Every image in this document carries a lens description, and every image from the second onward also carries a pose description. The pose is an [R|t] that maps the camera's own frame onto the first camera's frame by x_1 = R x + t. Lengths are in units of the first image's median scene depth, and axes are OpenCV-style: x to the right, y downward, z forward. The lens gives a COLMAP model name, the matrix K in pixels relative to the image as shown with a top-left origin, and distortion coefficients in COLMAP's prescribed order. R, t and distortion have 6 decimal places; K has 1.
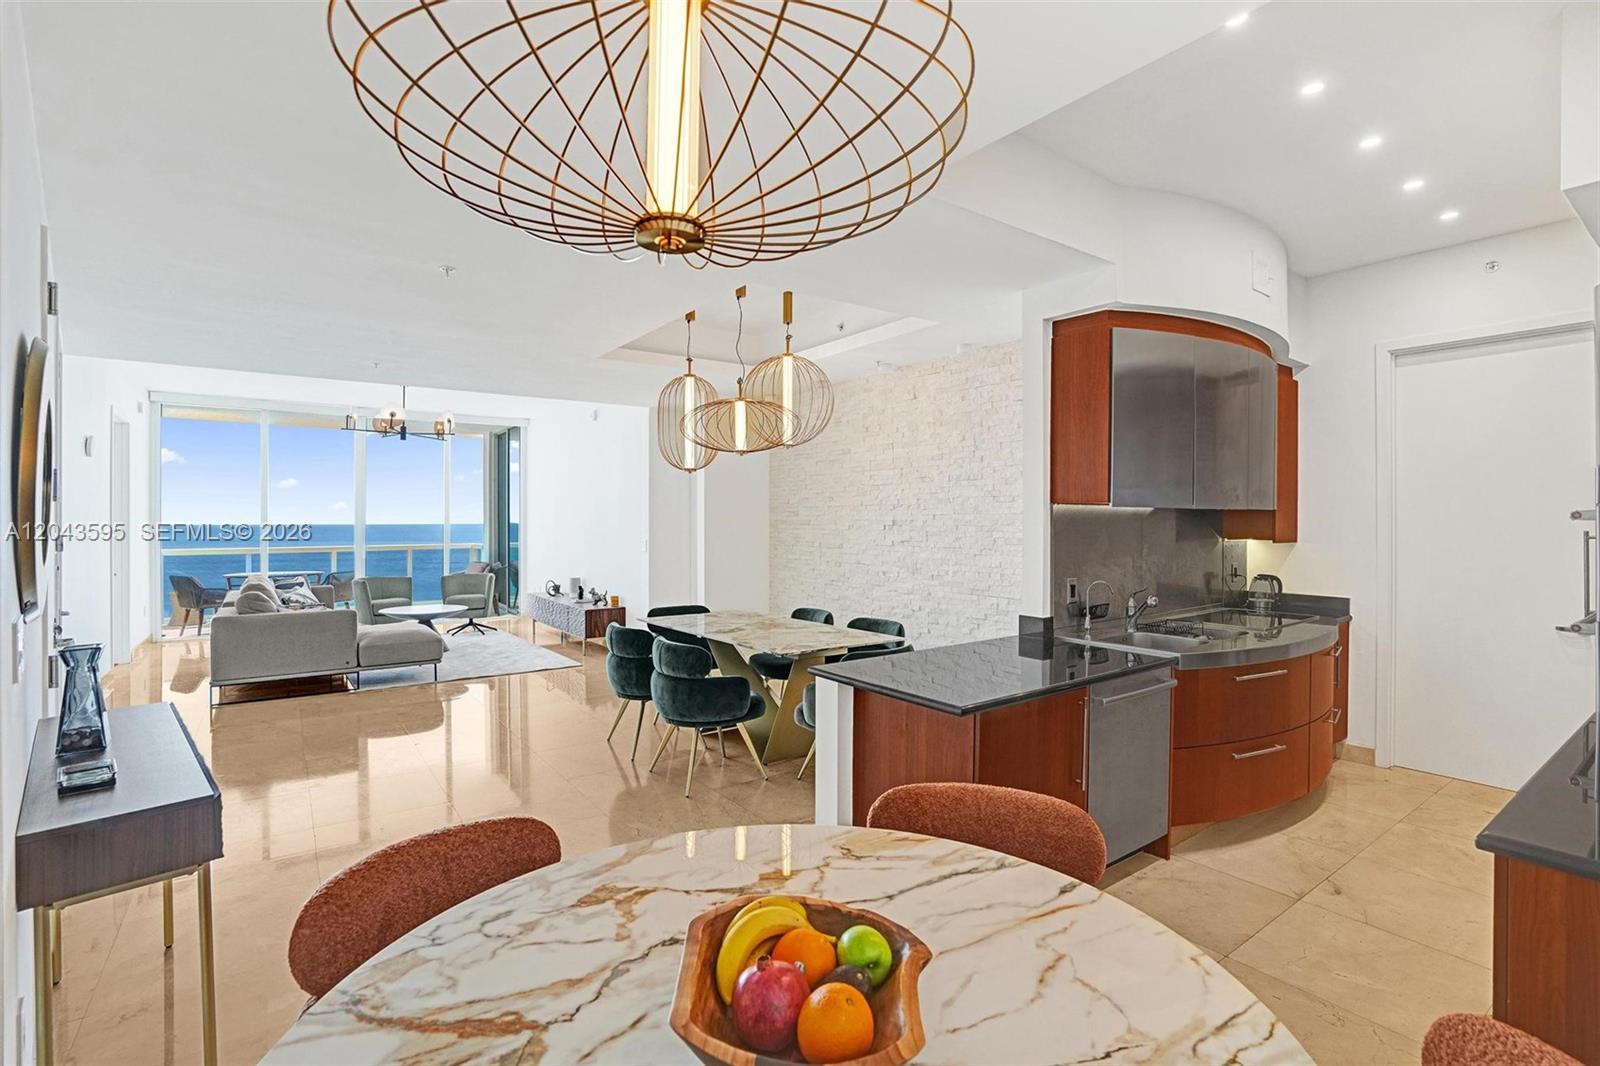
lens RADIAL K [[760.0, 0, 807.0], [0, 760.0, 525.9], [0, 0, 1]] dist [-0.016945, 0.005891]
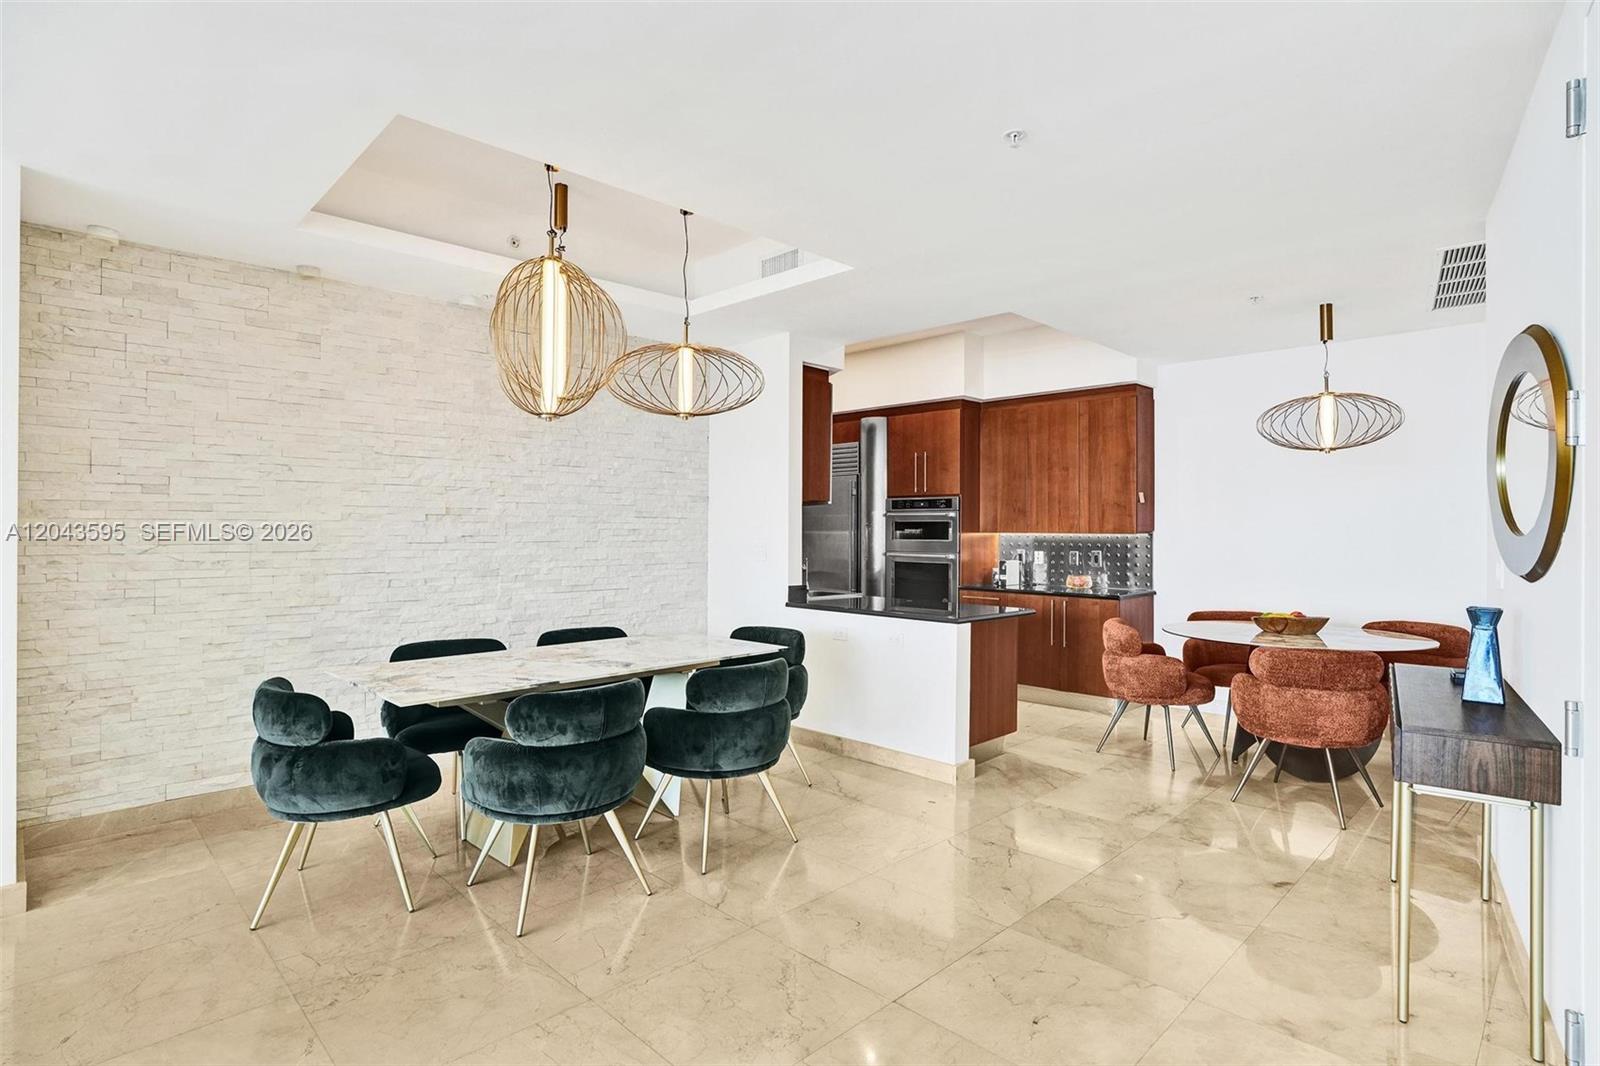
lens RADIAL K [[797.1, 0, 804.7], [0, 797.1, 535.1], [0, 0, 1]] dist [-0.022170, 0.011285]
pose [[-0.174719, -0.002721, 0.984615, -0.817001], [0.001139, 0.999995, 0.002965, 0.019954], [-0.984618, 0.001639, -0.174715, 0.928699]]
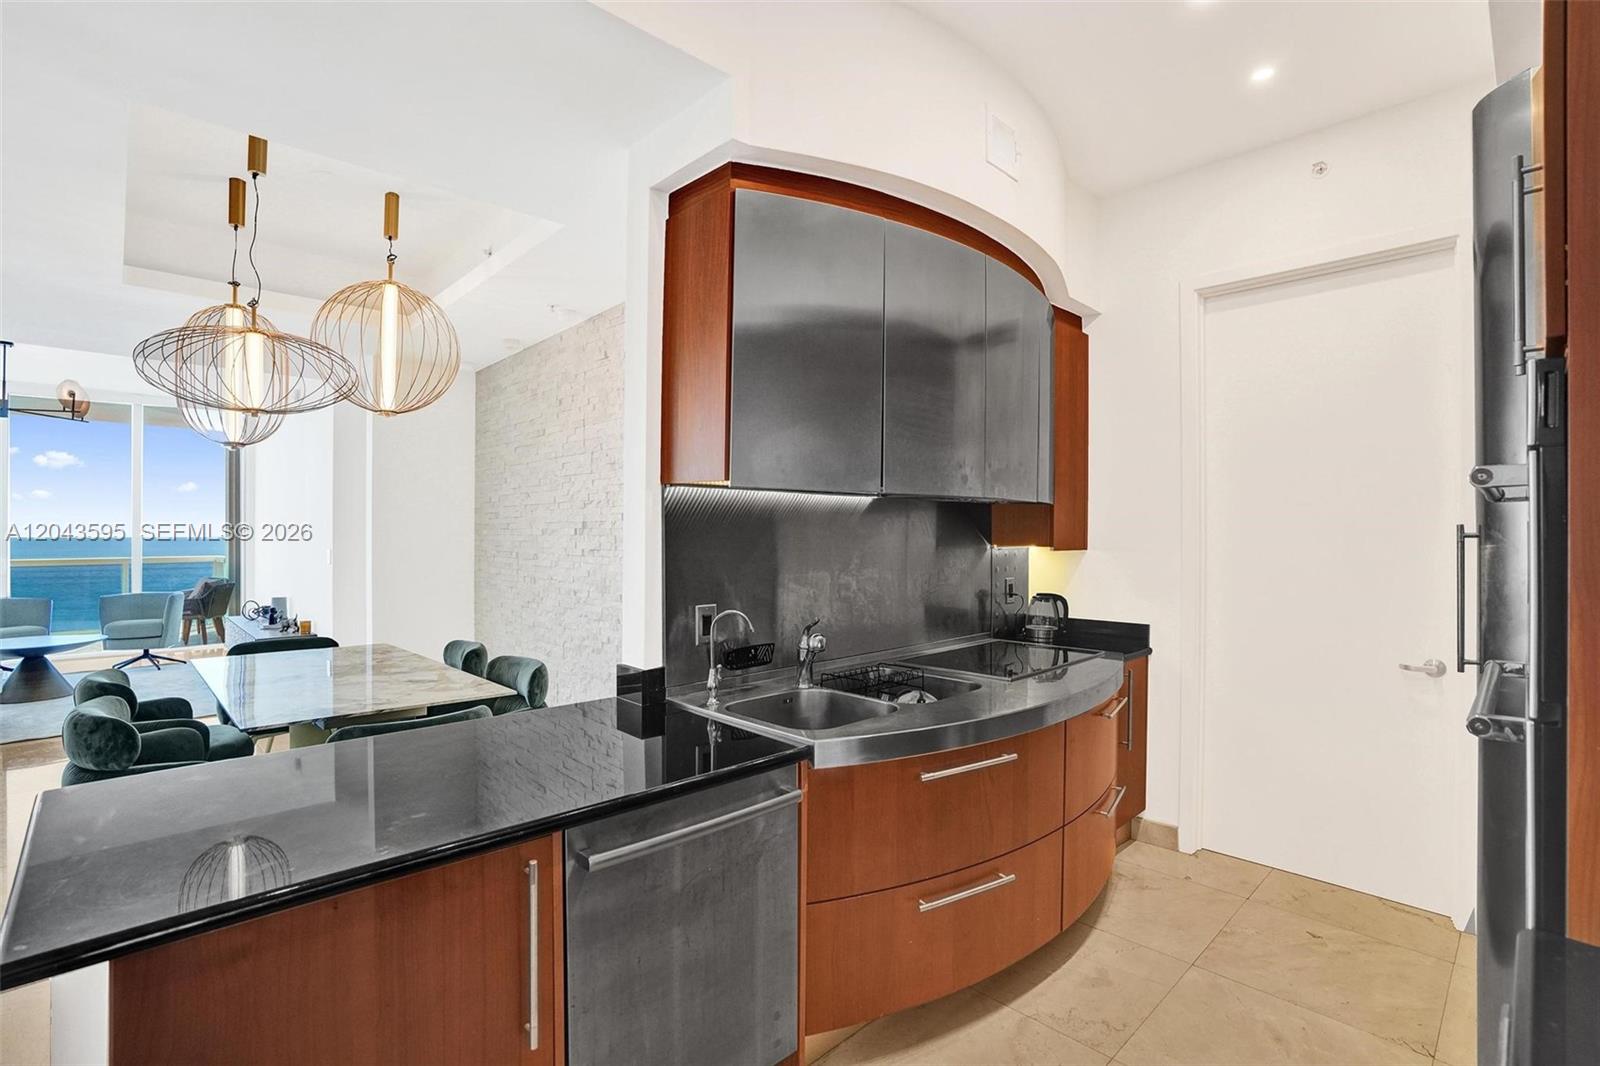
lens RADIAL K [[760.0, 0, 777.5], [0, 760.0, 540.1], [0, 0, 1]] dist [-0.016945, 0.005891]
pose [[0.994080, 0.001202, 0.108643, 0.259221], [-0.001314, 0.999999, 0.000962, 0.011310], [-0.108641, -0.001099, 0.994080, 0.279575]]
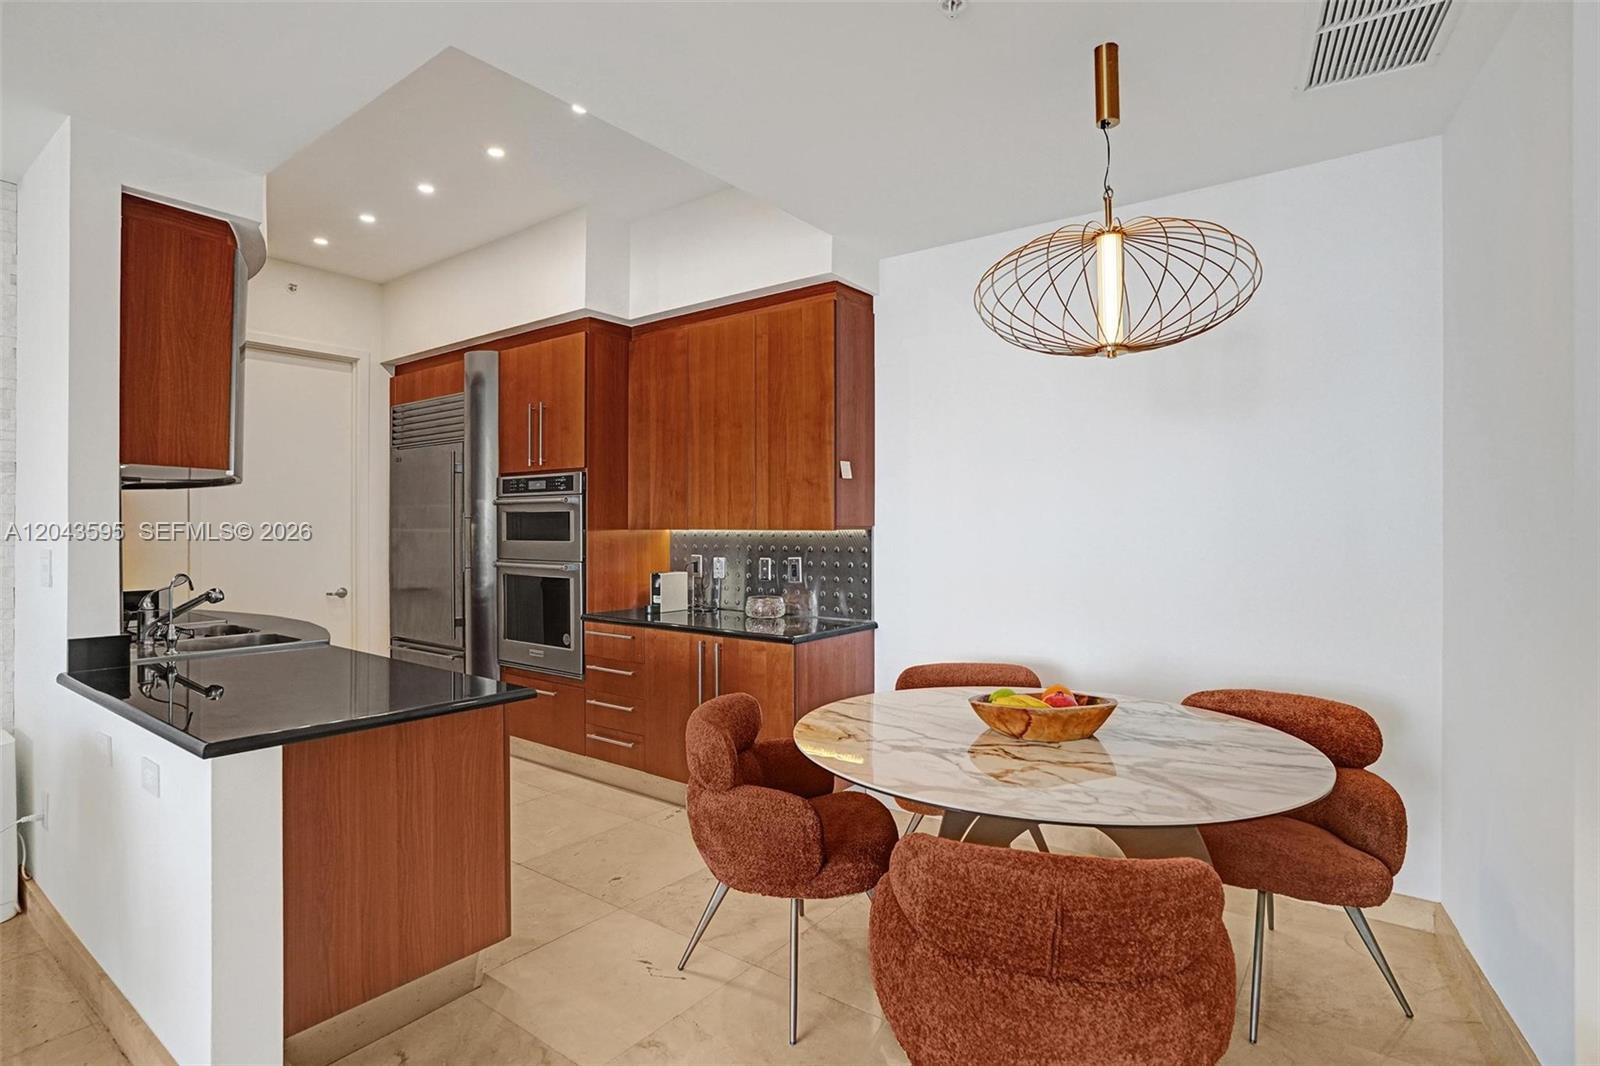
lens RADIAL K [[797.1, 0, 764.5], [0, 797.1, 533.6], [0, 0, 1]] dist [-0.022170, 0.011285]
pose [[-0.284080, -0.000599, 0.958800, -0.398220], [0.005135, 0.999985, 0.002146, 0.023580], [-0.958787, 0.005534, -0.284073, 0.493386]]
